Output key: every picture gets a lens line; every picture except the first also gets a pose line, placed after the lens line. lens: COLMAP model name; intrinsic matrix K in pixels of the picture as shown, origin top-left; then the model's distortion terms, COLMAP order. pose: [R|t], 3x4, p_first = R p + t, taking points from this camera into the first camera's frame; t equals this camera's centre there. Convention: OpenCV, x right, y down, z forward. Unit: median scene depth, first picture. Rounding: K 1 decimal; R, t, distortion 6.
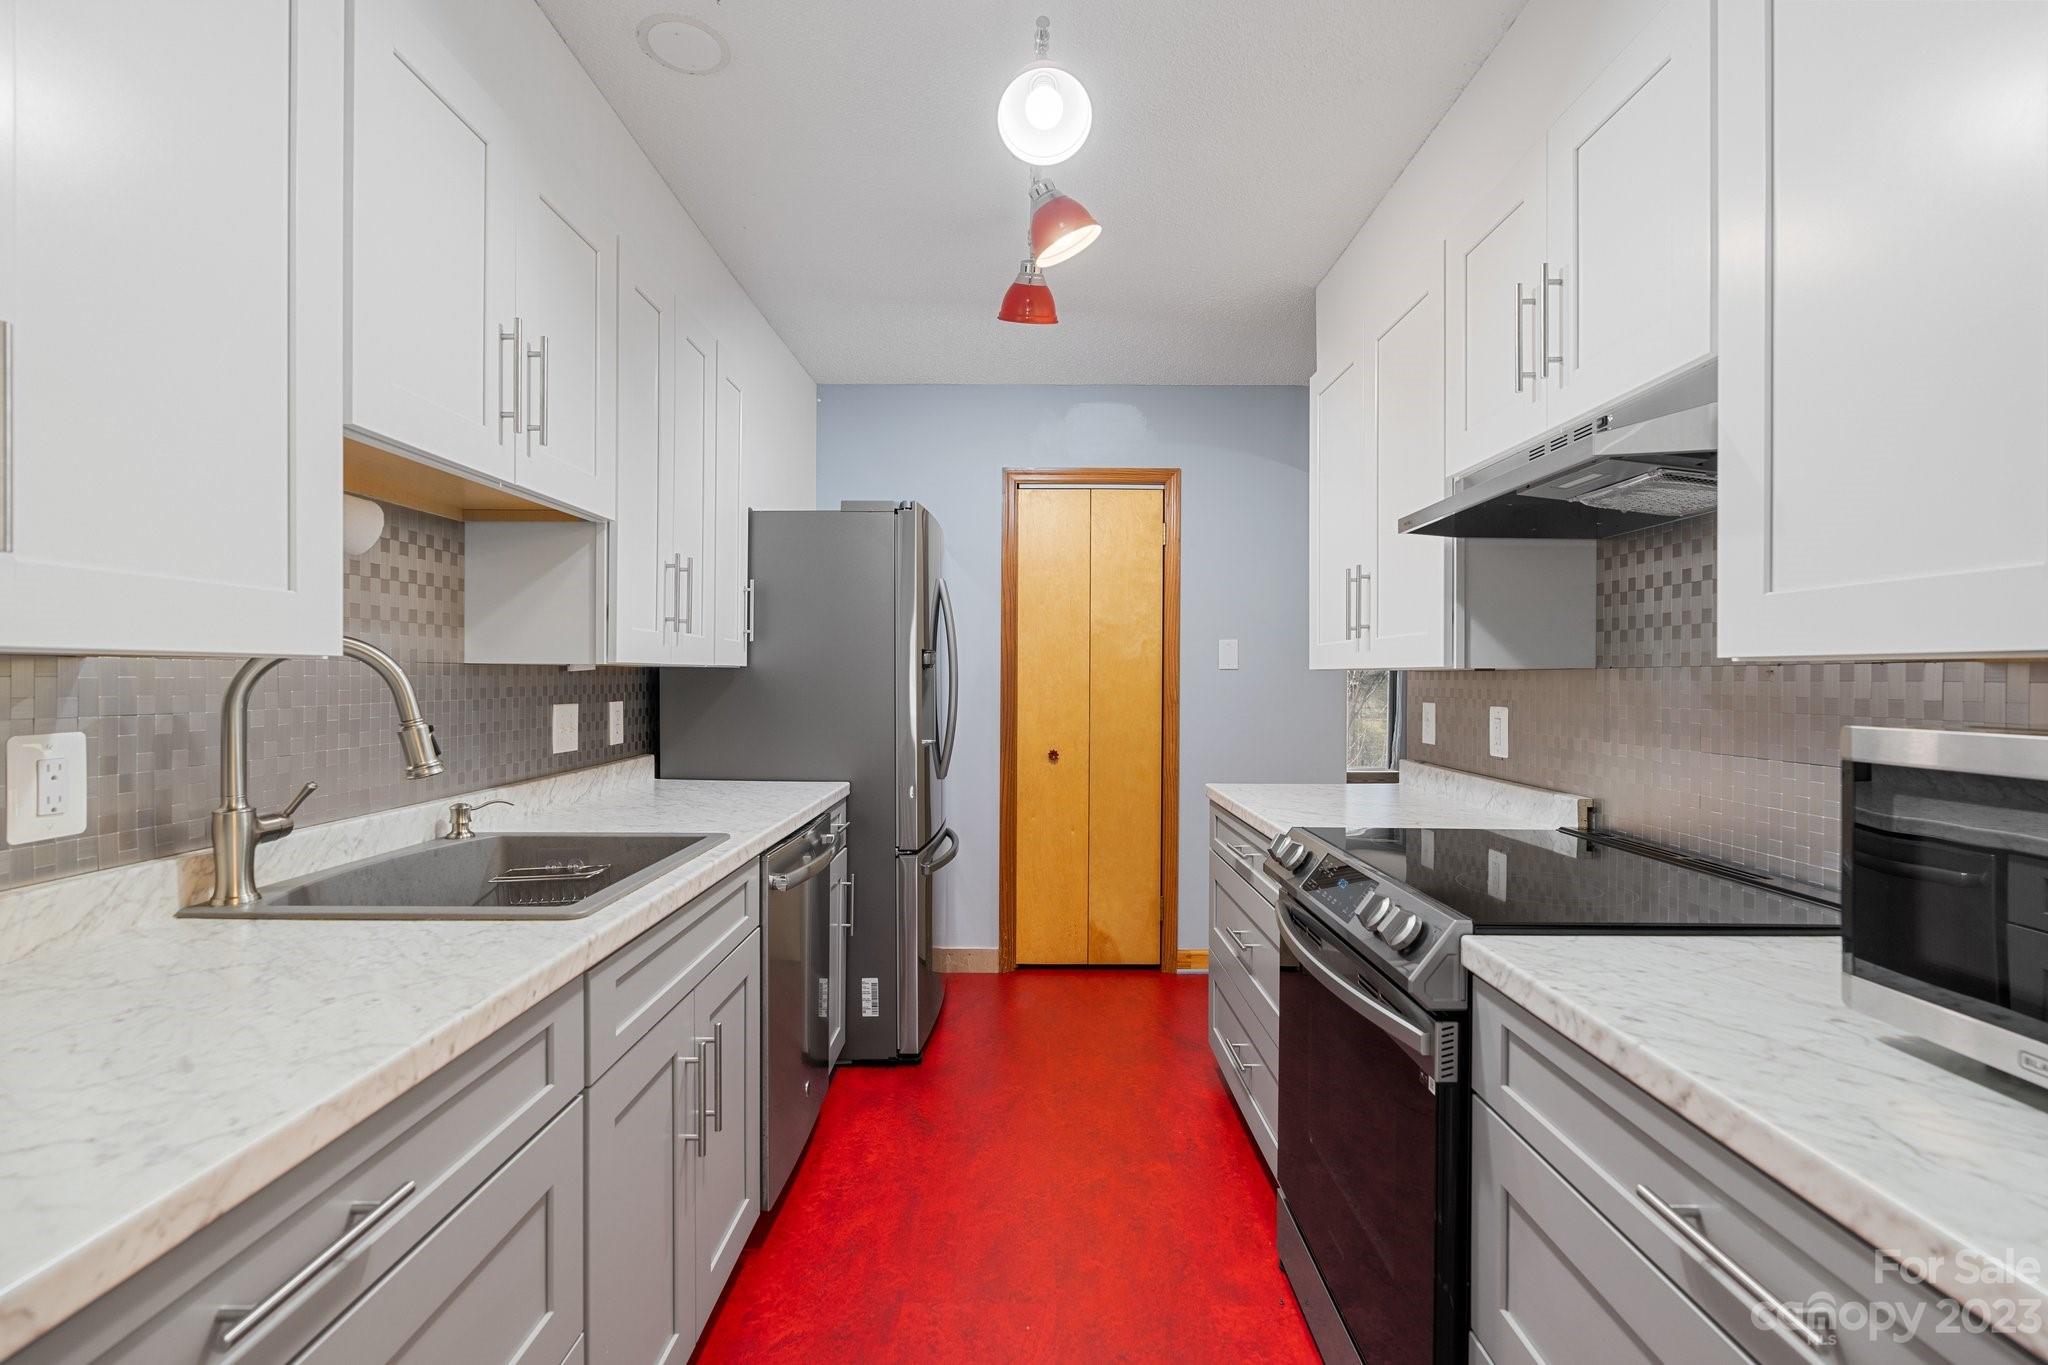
lens RADIAL K [[920.6, 0, 1030.5], [0, 920.6, 677.1], [0, 0, 1]] dist [-0.008288, 0.002486]
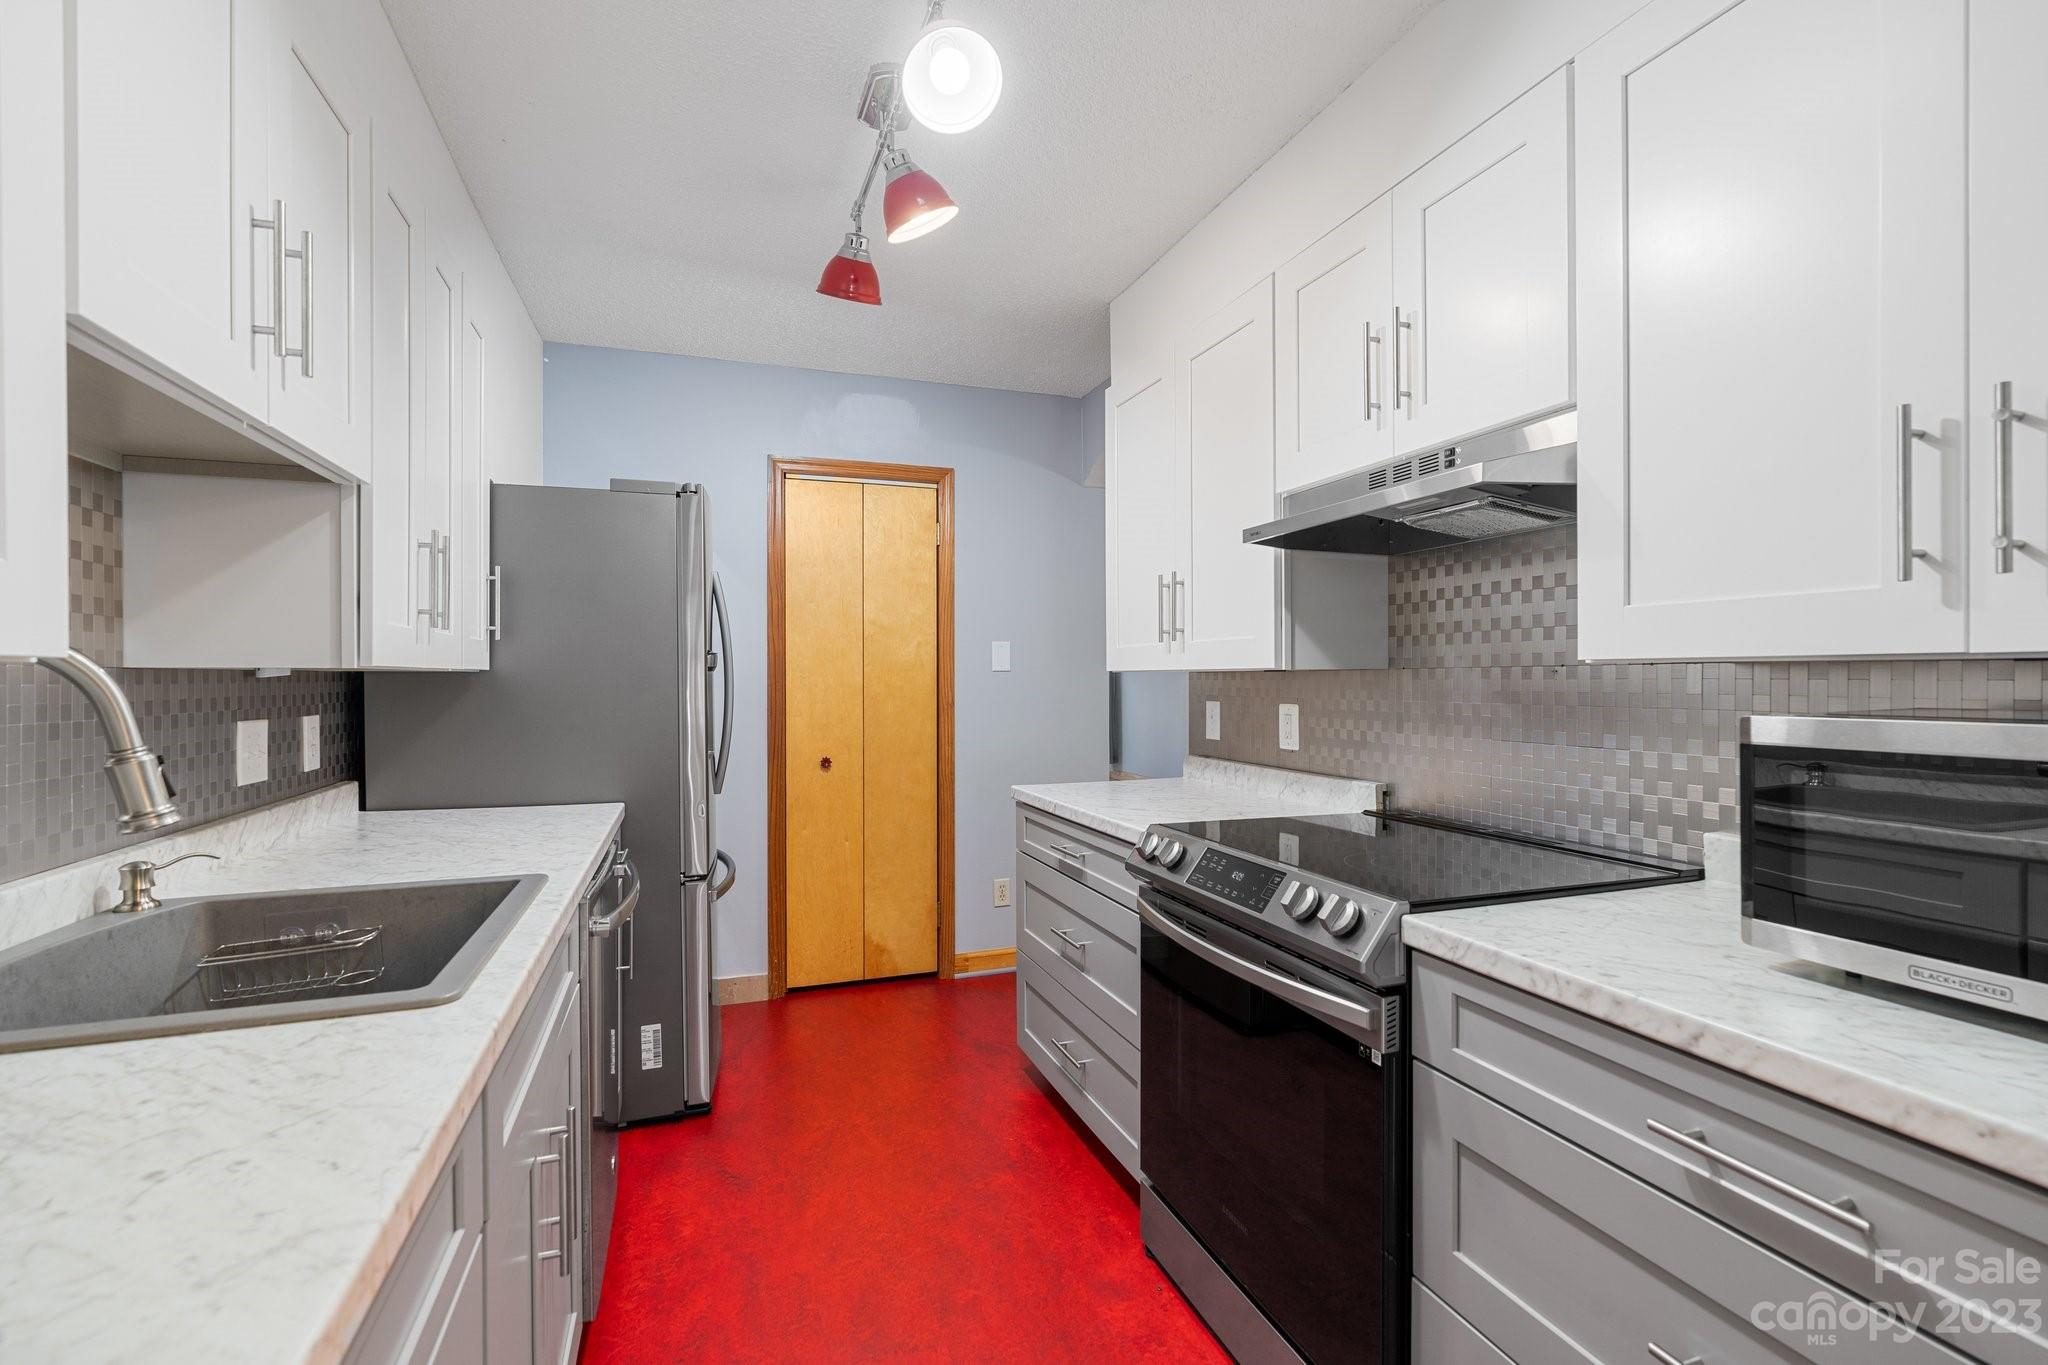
lens RADIAL K [[920.6, 0, 1029.7], [0, 920.6, 679.1], [0, 0, 1]] dist [-0.008288, 0.002486]
pose [[0.940053, -0.007370, 0.340950, -0.191947], [0.007294, 0.999972, 0.001506, -0.001897], [-0.340951, 0.001071, 0.940080, 0.078221]]
